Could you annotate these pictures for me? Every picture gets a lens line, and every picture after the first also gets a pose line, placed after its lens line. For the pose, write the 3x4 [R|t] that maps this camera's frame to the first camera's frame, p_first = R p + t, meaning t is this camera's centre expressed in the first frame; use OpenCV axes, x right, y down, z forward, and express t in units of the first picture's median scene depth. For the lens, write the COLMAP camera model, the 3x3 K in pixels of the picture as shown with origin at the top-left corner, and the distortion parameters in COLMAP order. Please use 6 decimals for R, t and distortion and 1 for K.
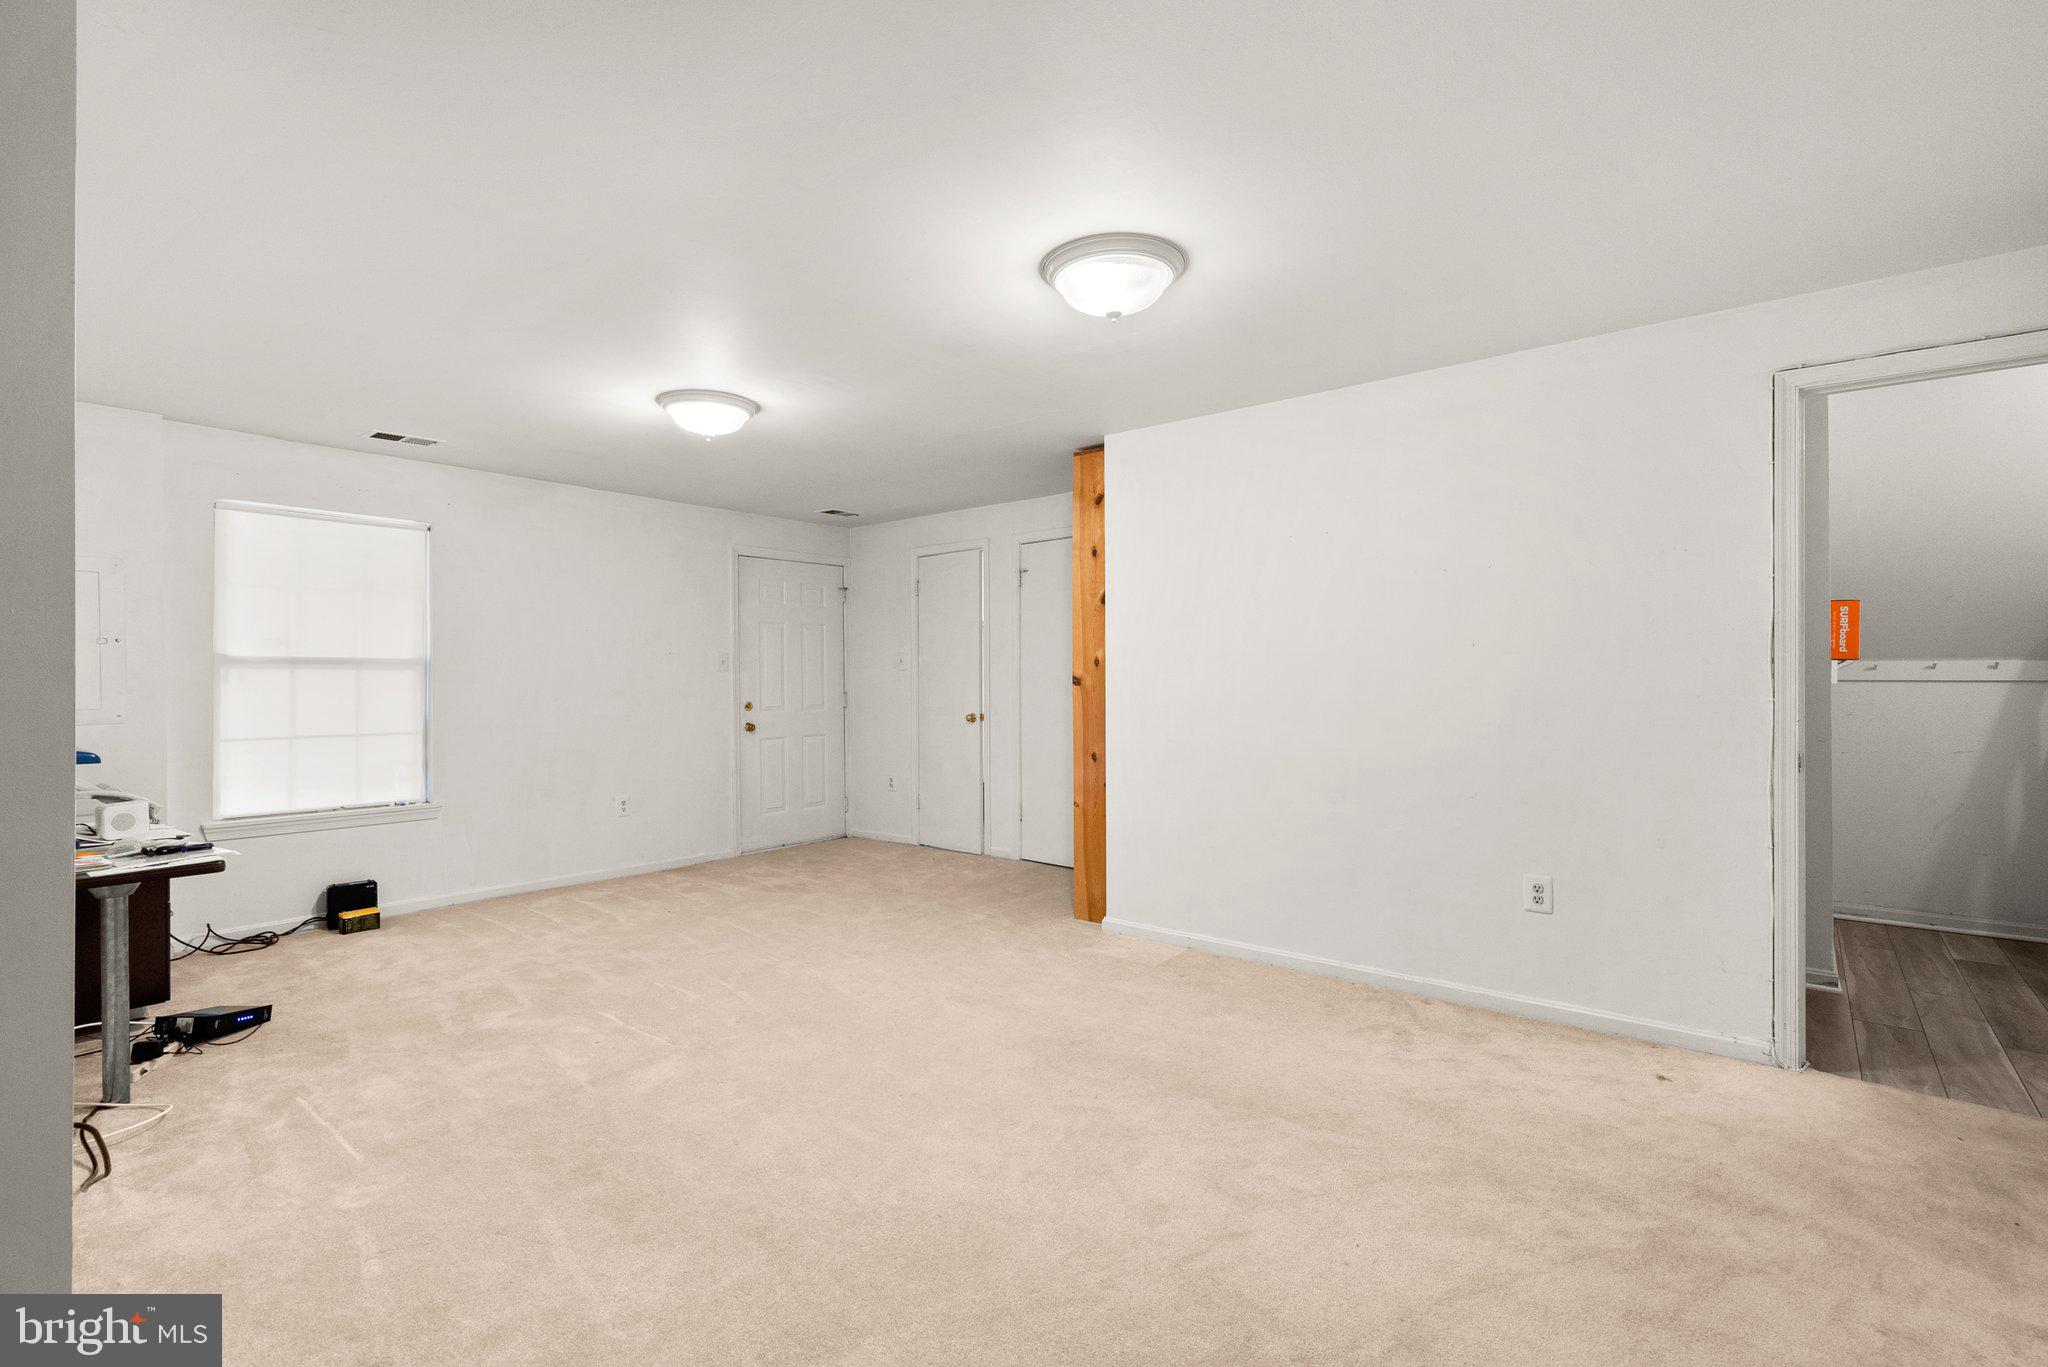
lens RADIAL K [[961.1, 0, 1024.0], [0, 961.1, 683.5], [0, 0, 1]] dist [0.001815, 0.000712]
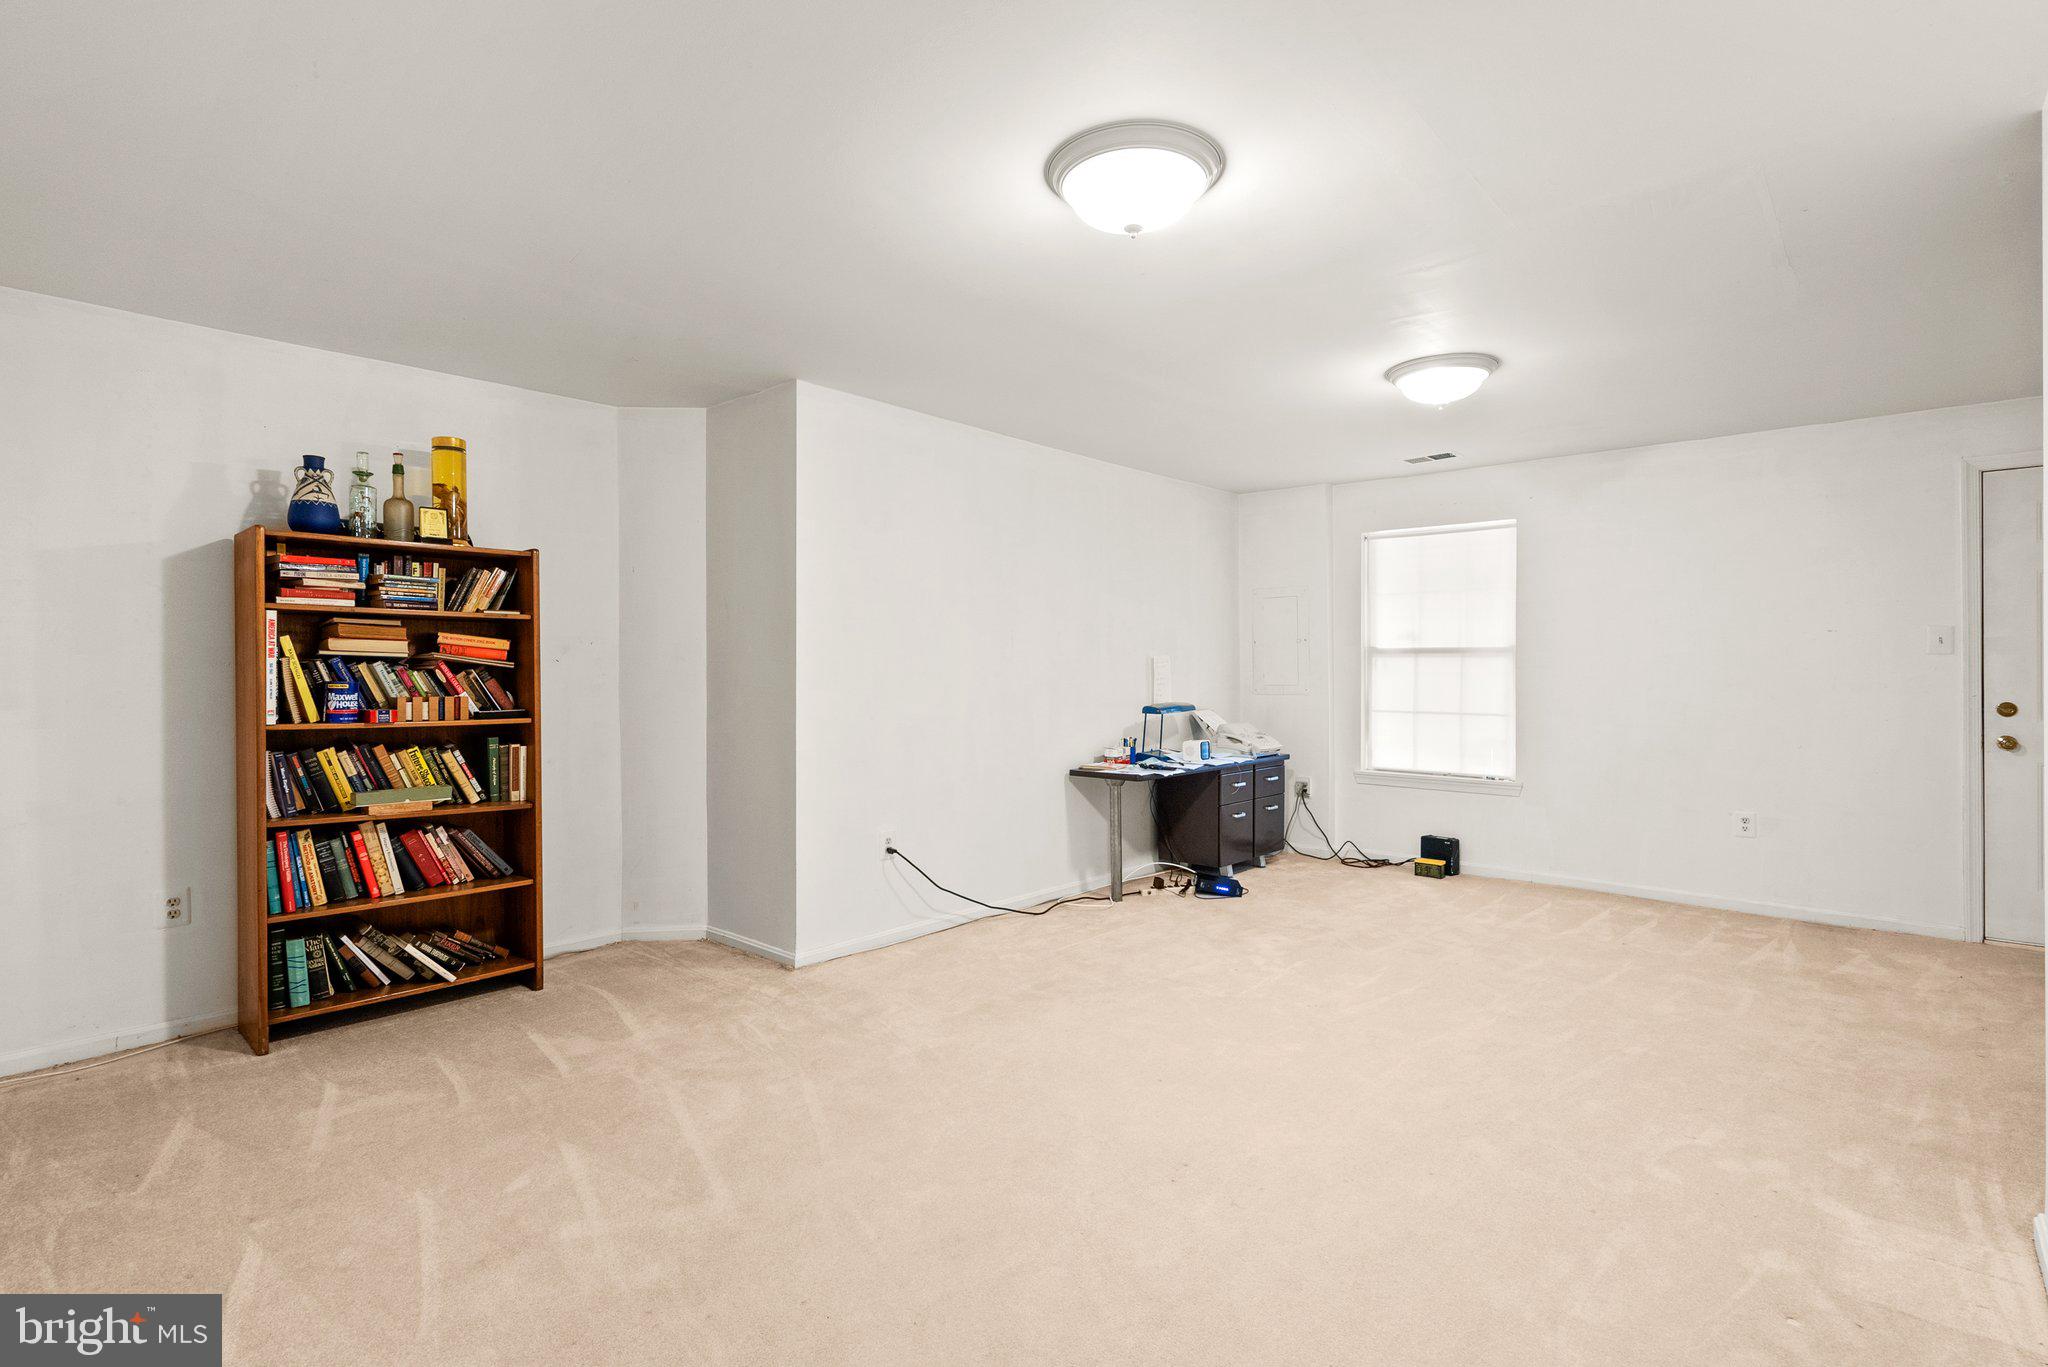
lens RADIAL K [[961.1, 0, 1024.0], [0, 961.1, 683.5], [0, 0, 1]] dist [0.001815, 0.000712]
pose [[-0.047963, 0.013837, -0.998753, 0.503093], [-0.010843, 0.999838, 0.014372, 0.006671], [0.998790, 0.011519, -0.047805, 0.540795]]
